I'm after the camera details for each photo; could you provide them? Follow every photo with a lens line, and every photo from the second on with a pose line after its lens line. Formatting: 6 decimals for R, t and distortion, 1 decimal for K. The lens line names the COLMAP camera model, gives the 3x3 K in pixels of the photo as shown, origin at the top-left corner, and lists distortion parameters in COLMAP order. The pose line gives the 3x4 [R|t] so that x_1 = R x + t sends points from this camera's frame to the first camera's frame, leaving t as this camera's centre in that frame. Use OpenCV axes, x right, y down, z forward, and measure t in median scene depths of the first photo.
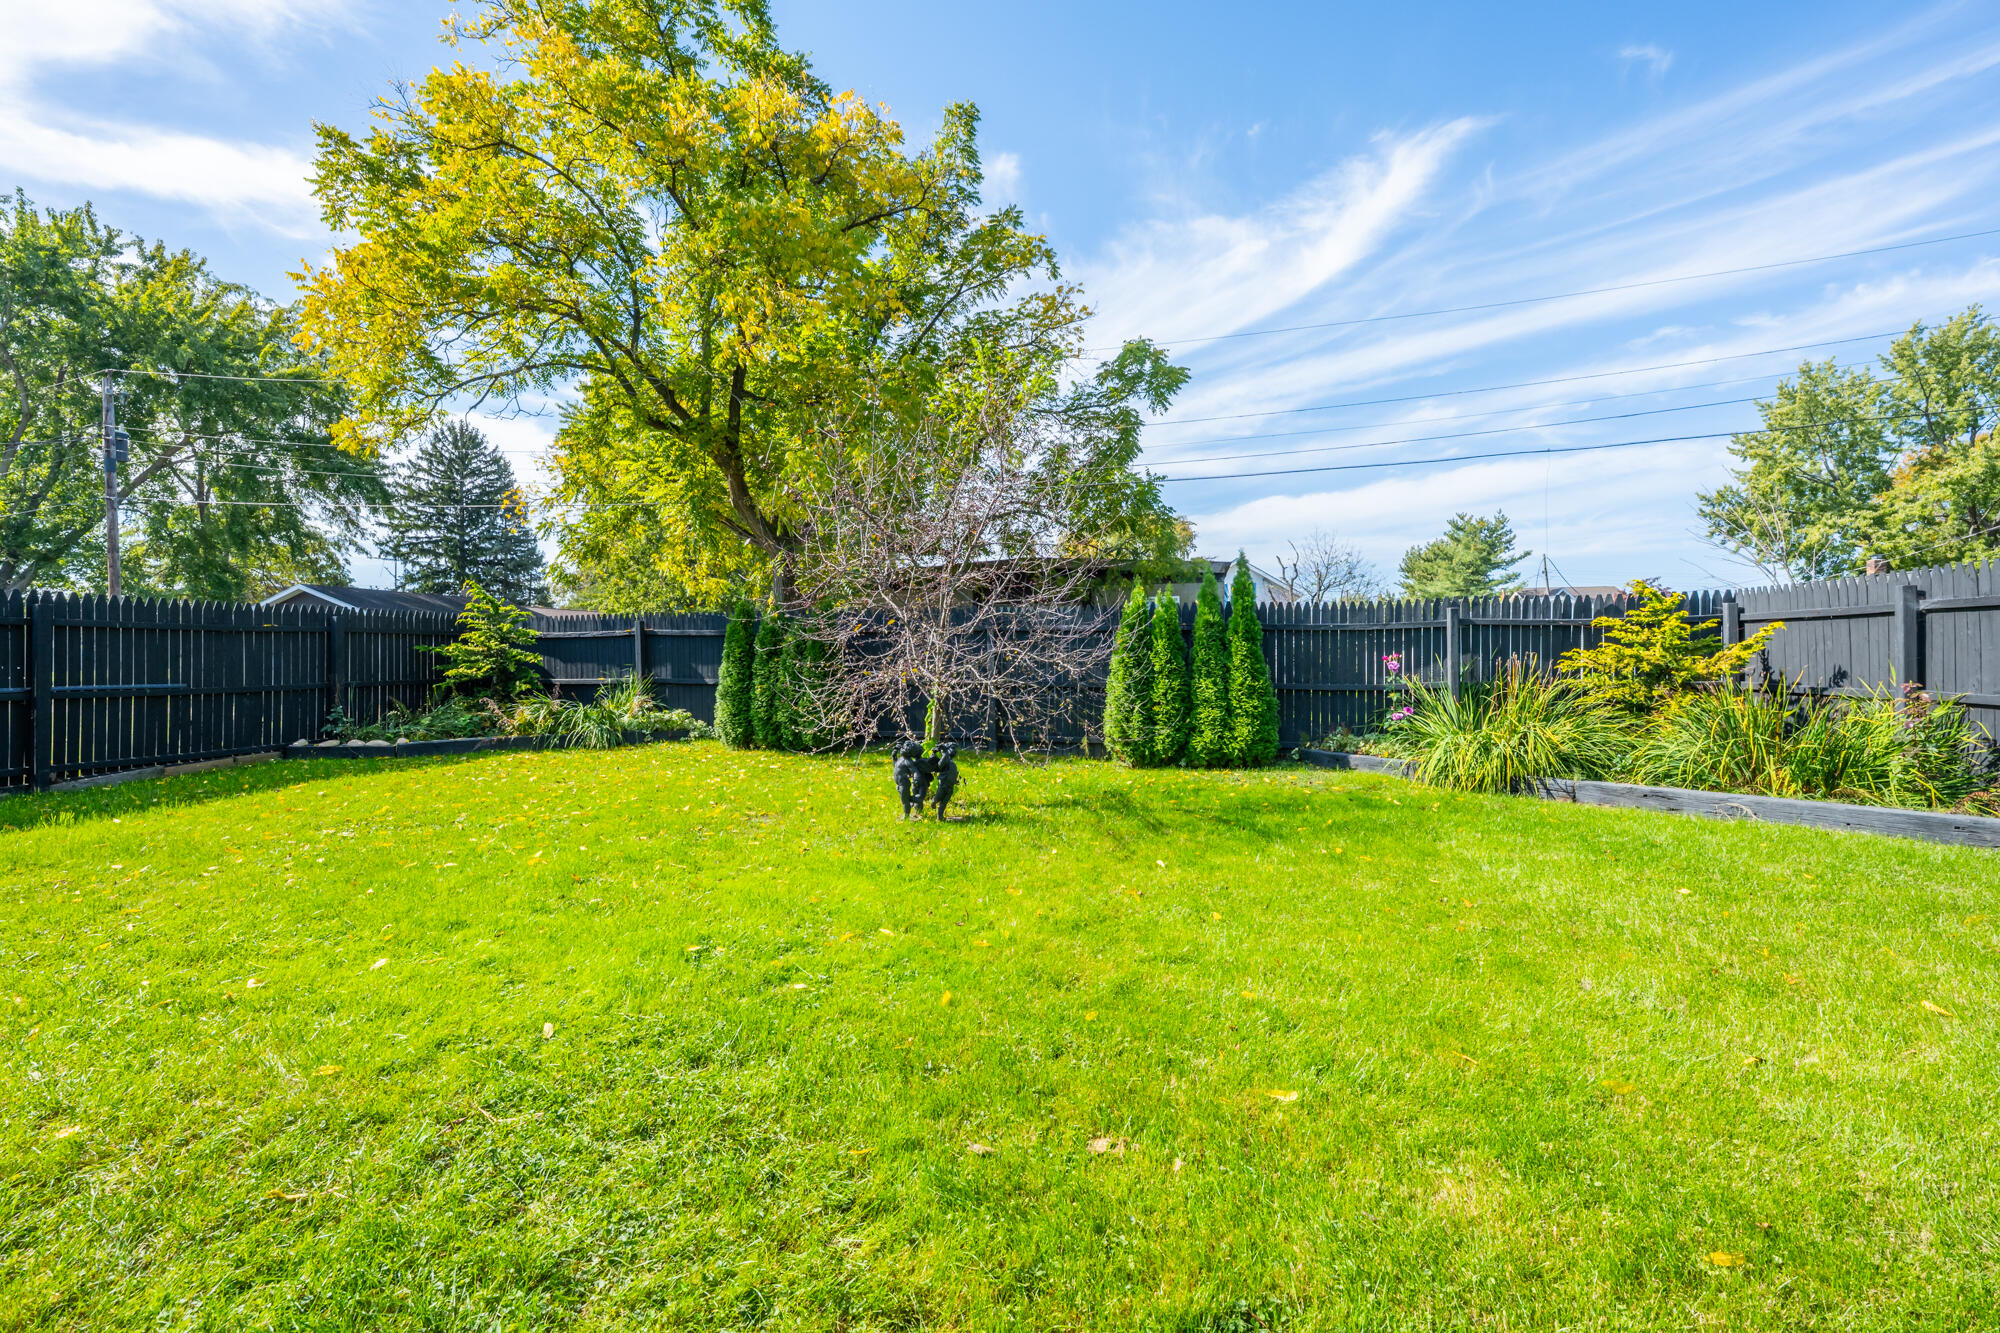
lens RADIAL K [[803.7, 0, 1011.8], [0, 803.7, 659.5], [0, 0, 1]] dist [0.001869, -0.000843]
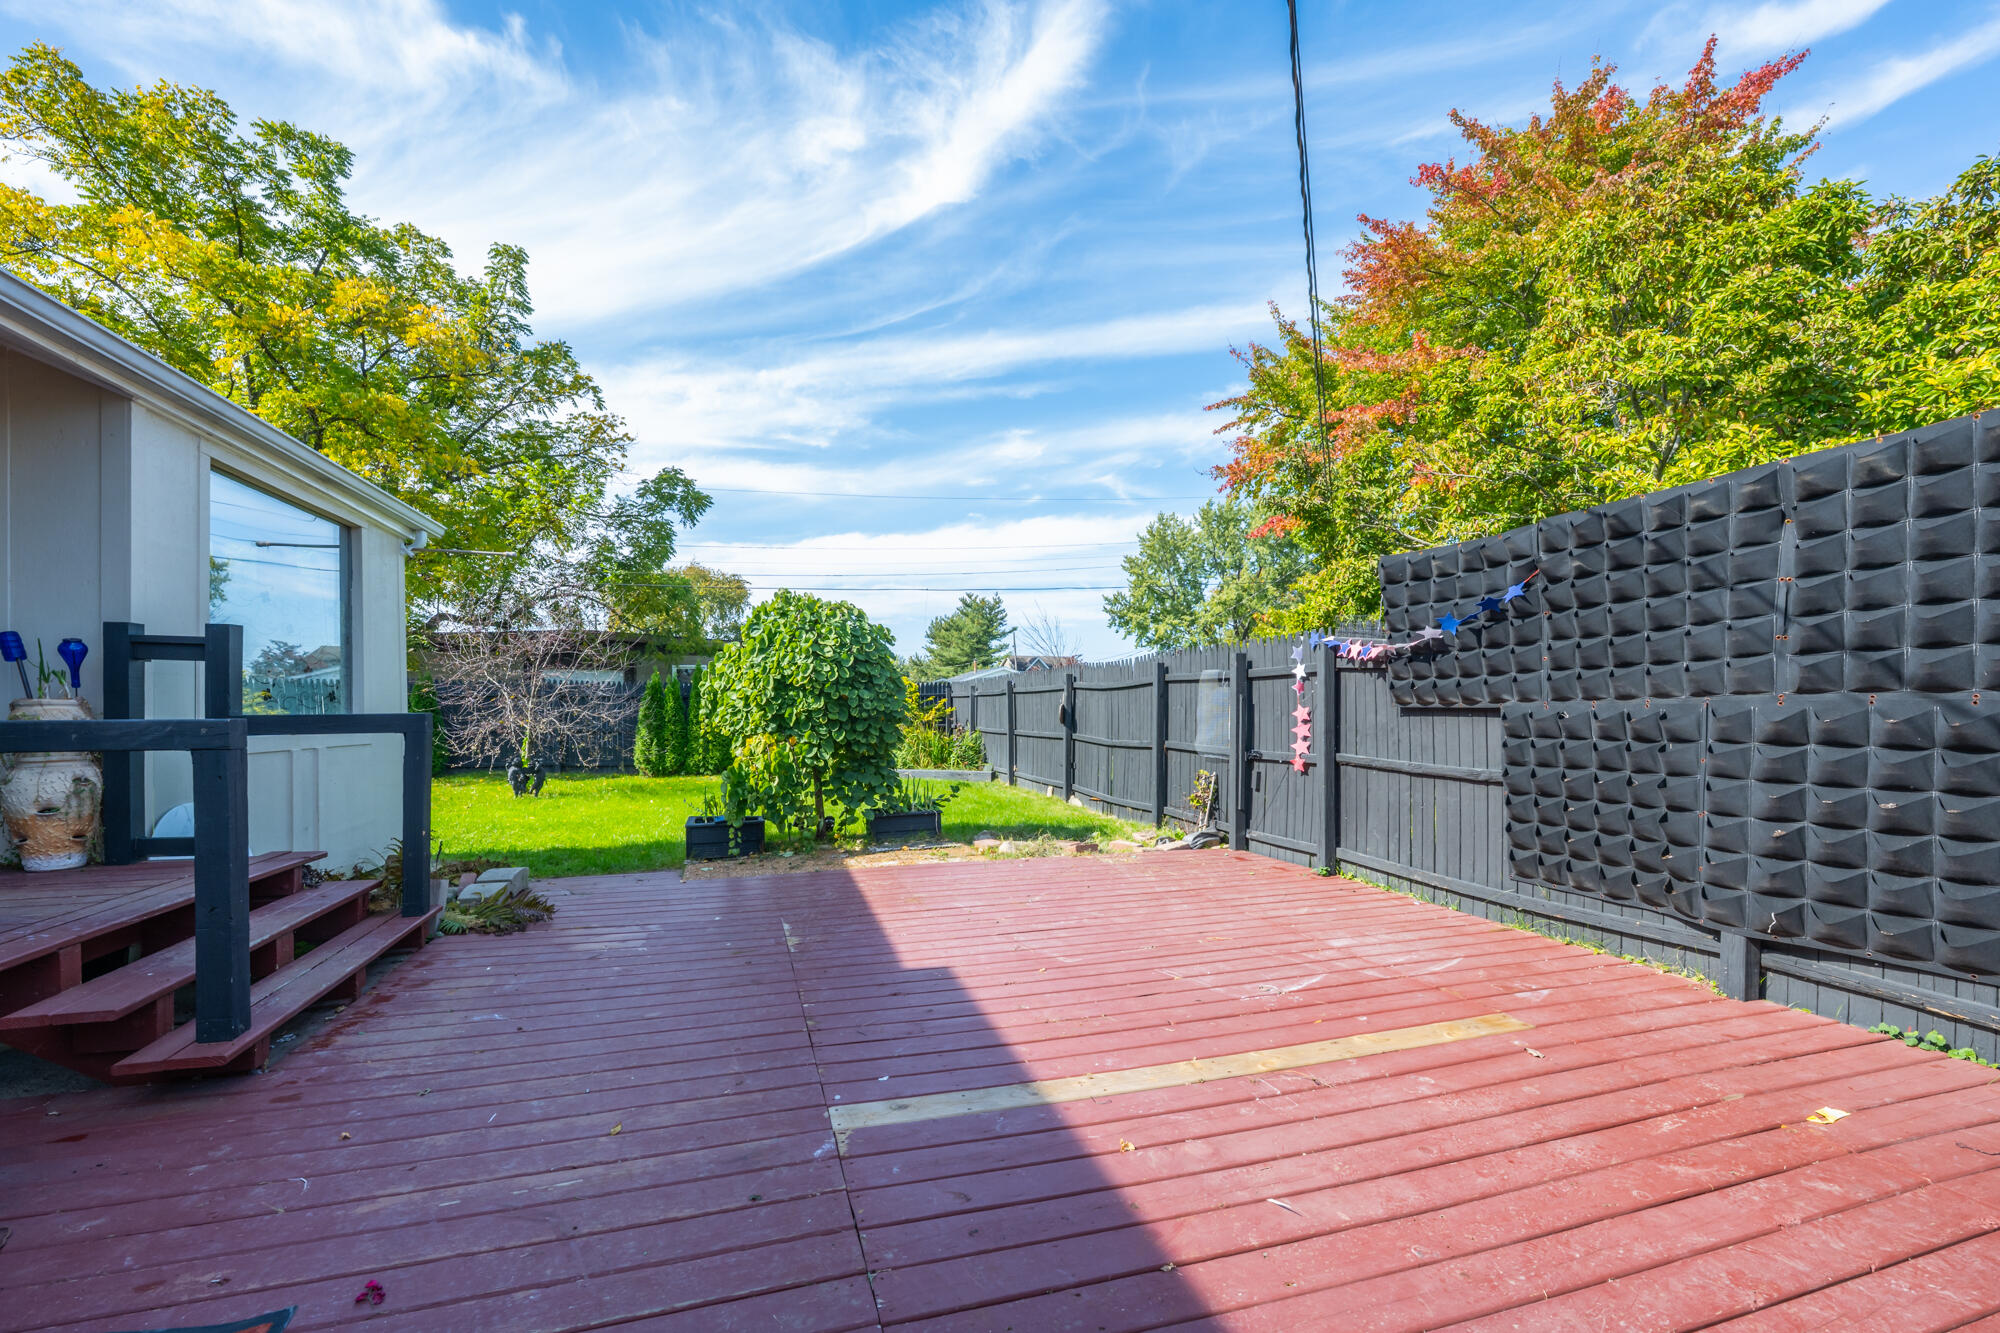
lens RADIAL K [[803.7, 0, 995.1], [0, 803.7, 722.7], [0, 0, 1]] dist [0.001869, -0.000843]
pose [[0.874468, -0.006539, 0.485039, -0.019173], [-0.000396, 0.999899, 0.014194, -0.003343], [-0.485083, -0.012605, 0.874377, -0.389151]]
